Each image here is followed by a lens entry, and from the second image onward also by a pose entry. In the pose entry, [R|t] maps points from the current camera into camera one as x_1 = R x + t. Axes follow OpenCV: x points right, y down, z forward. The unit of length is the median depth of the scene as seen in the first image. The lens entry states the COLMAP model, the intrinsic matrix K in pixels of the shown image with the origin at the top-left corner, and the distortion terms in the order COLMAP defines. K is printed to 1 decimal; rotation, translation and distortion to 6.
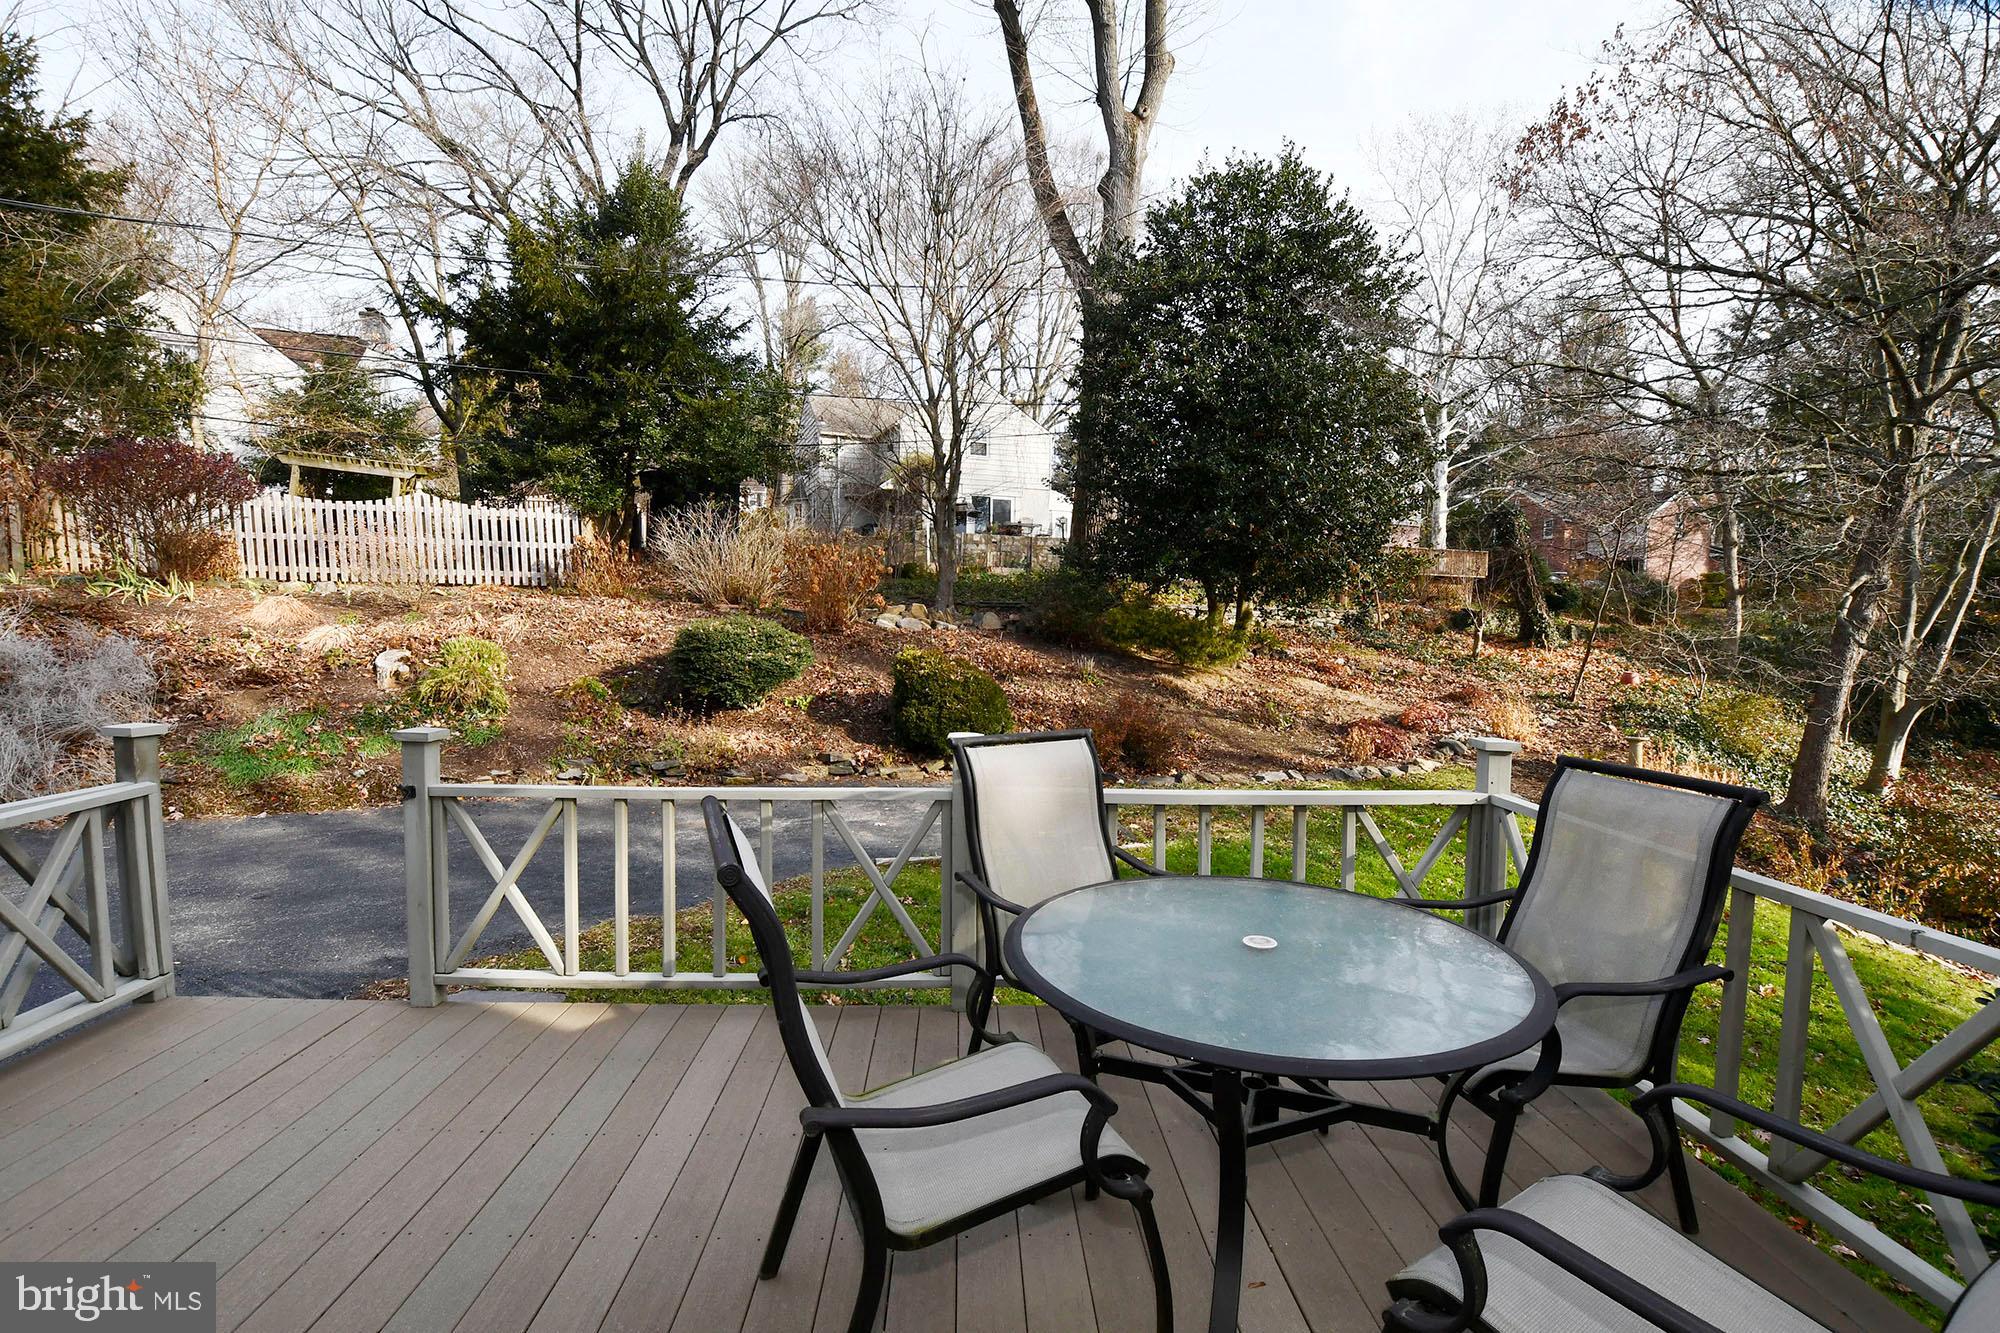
lens RADIAL K [[873.8, 0, 996.7], [0, 873.8, 674.7], [0, 0, 1]] dist [-0.031730, 0.003983]
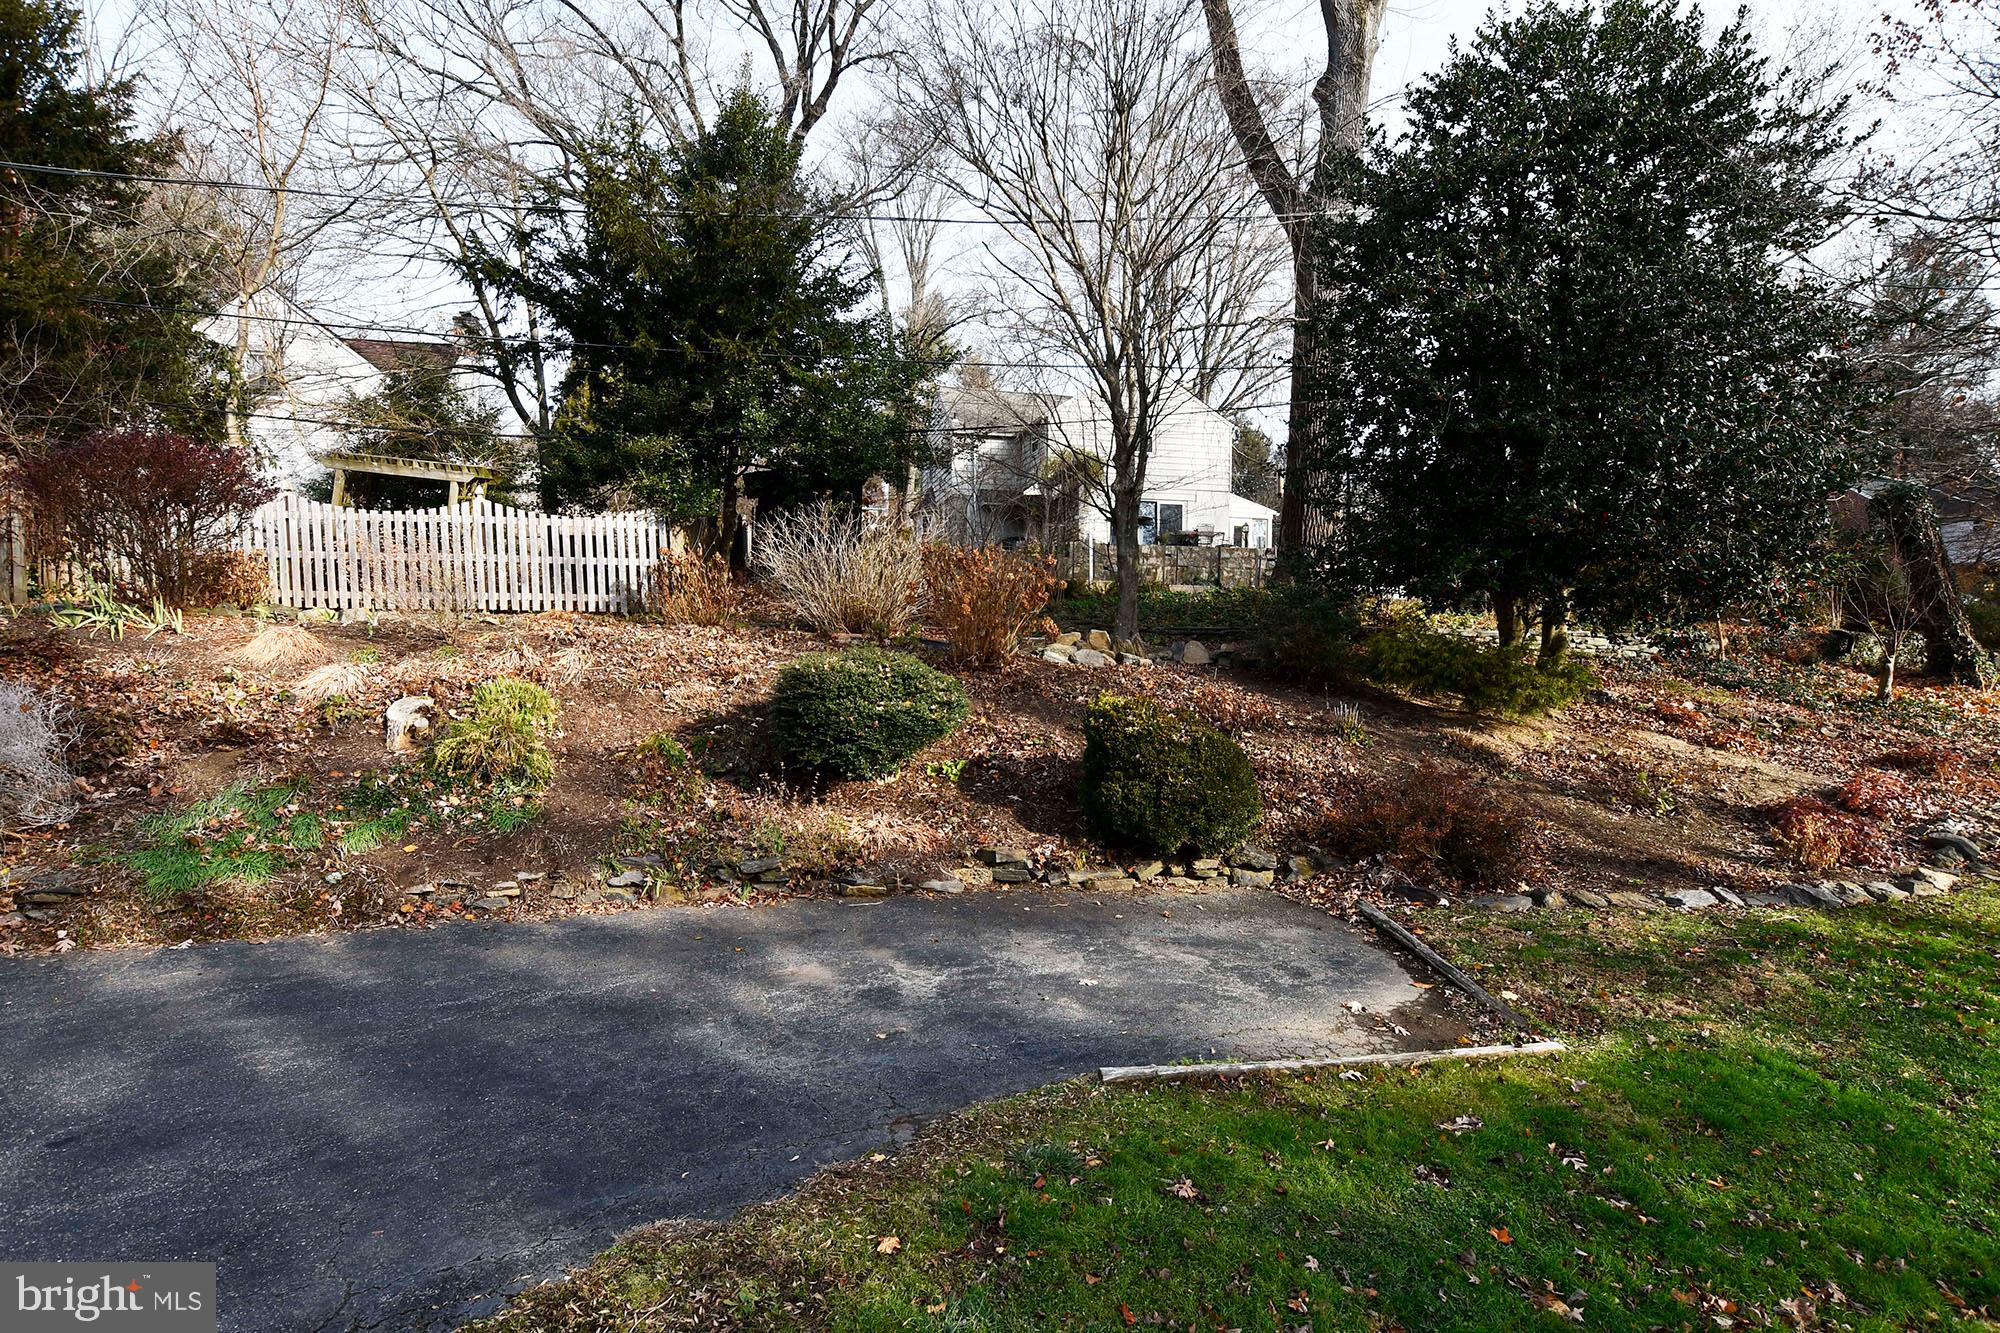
lens RADIAL K [[978.7, 0, 998.2], [0, 978.7, 676.4], [0, 0, 1]] dist [-0.026789, 0.002355]
pose [[0.989692, -0.003334, -0.143173, -0.058389], [-0.001897, 0.999336, -0.036384, -0.012499], [0.143199, 0.036281, 0.989029, 0.179394]]
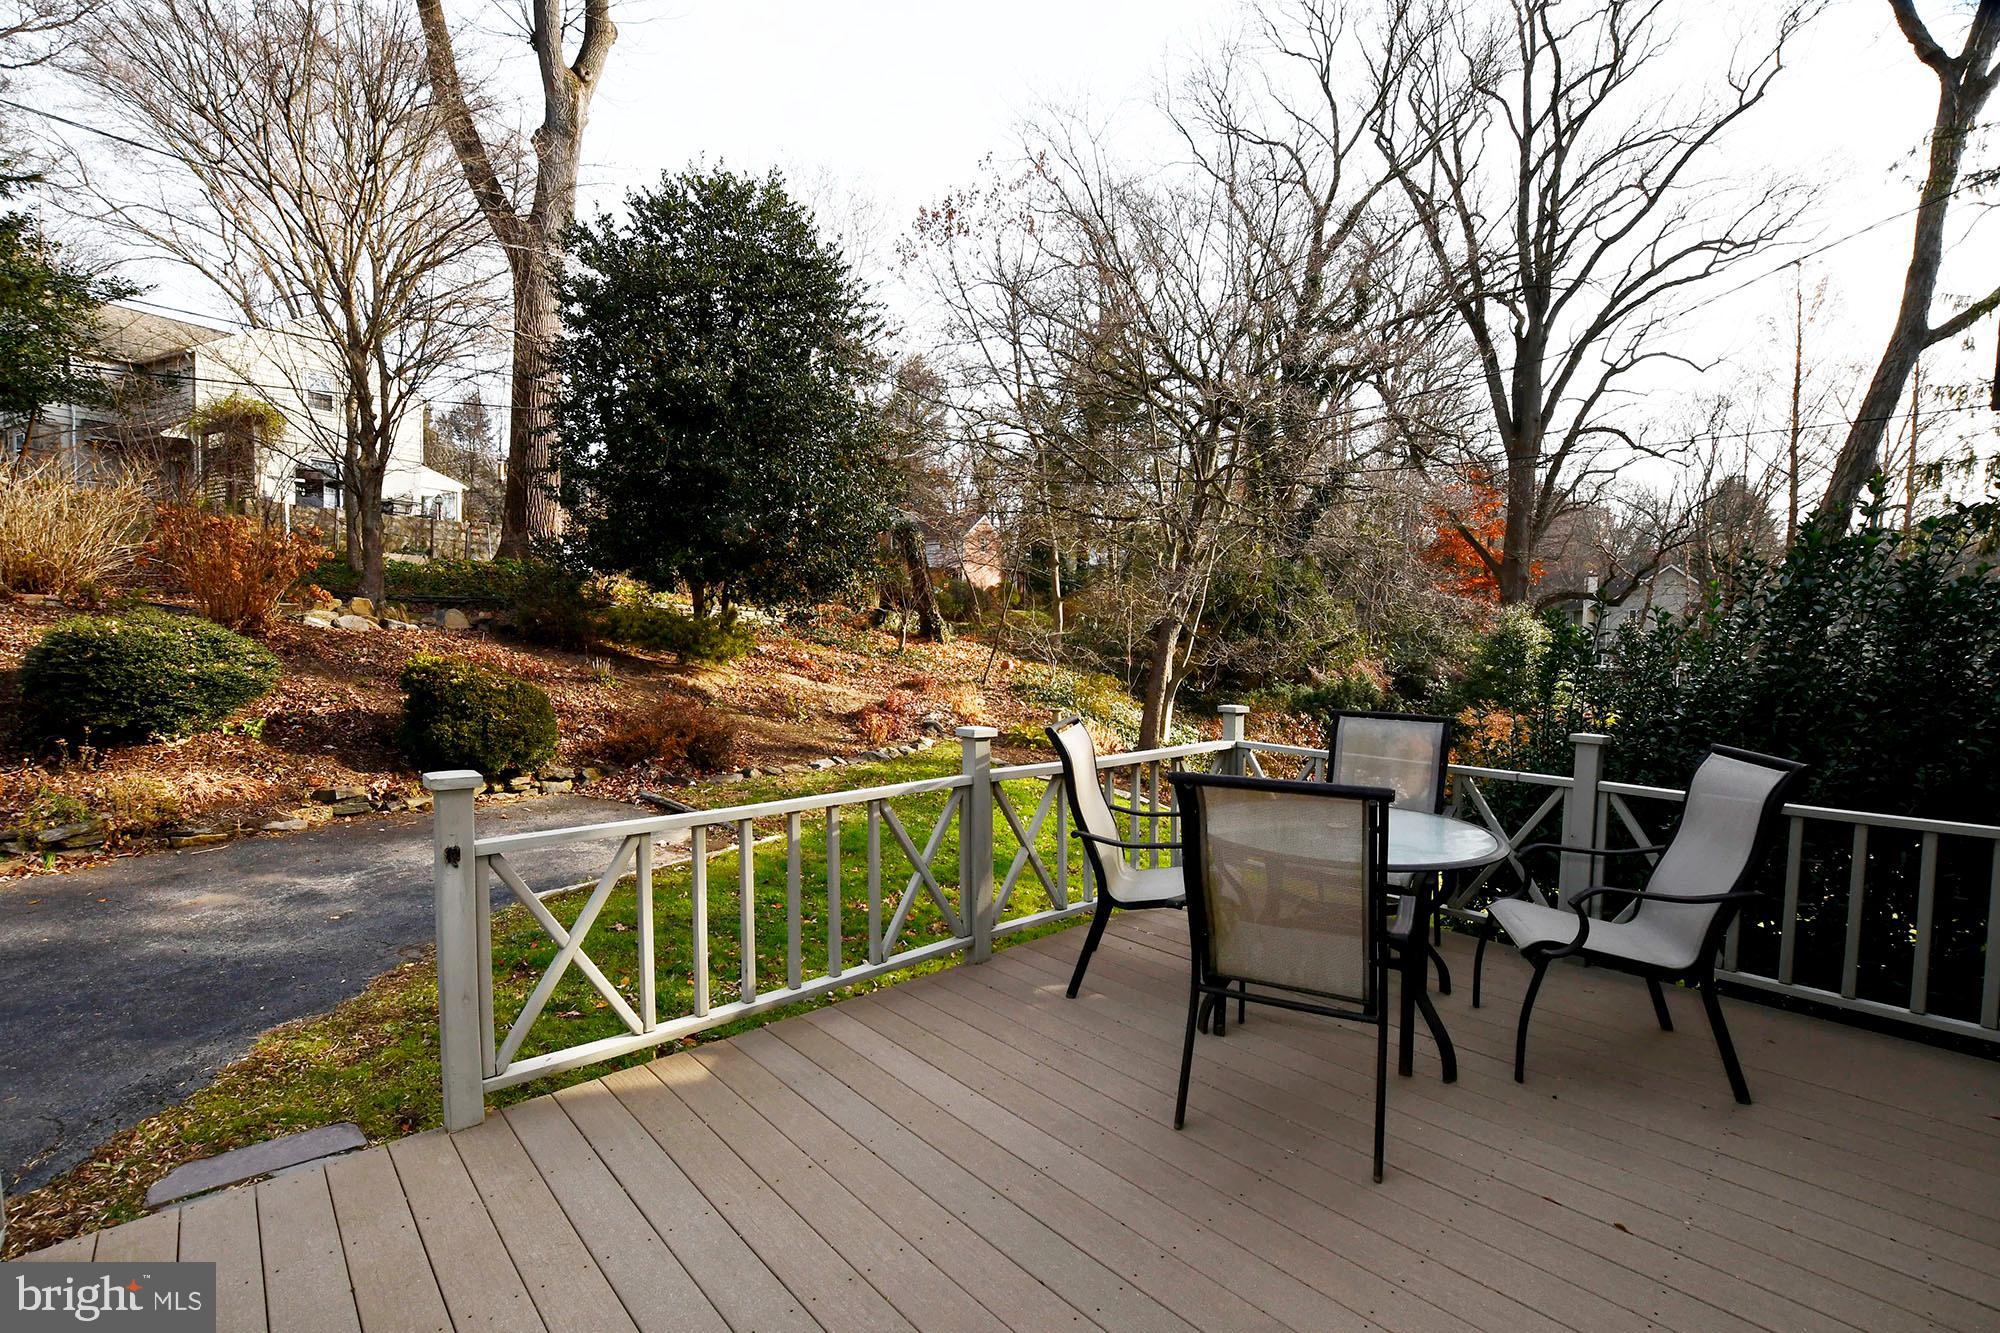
lens RADIAL K [[873.8, 0, 990.5], [0, 873.8, 674.5], [0, 0, 1]] dist [-0.031730, 0.003983]
pose [[0.758546, -0.035054, 0.650675, -0.177429], [0.032209, 0.999348, 0.016290, -0.004755], [-0.650822, 0.008601, 0.759181, 0.021804]]
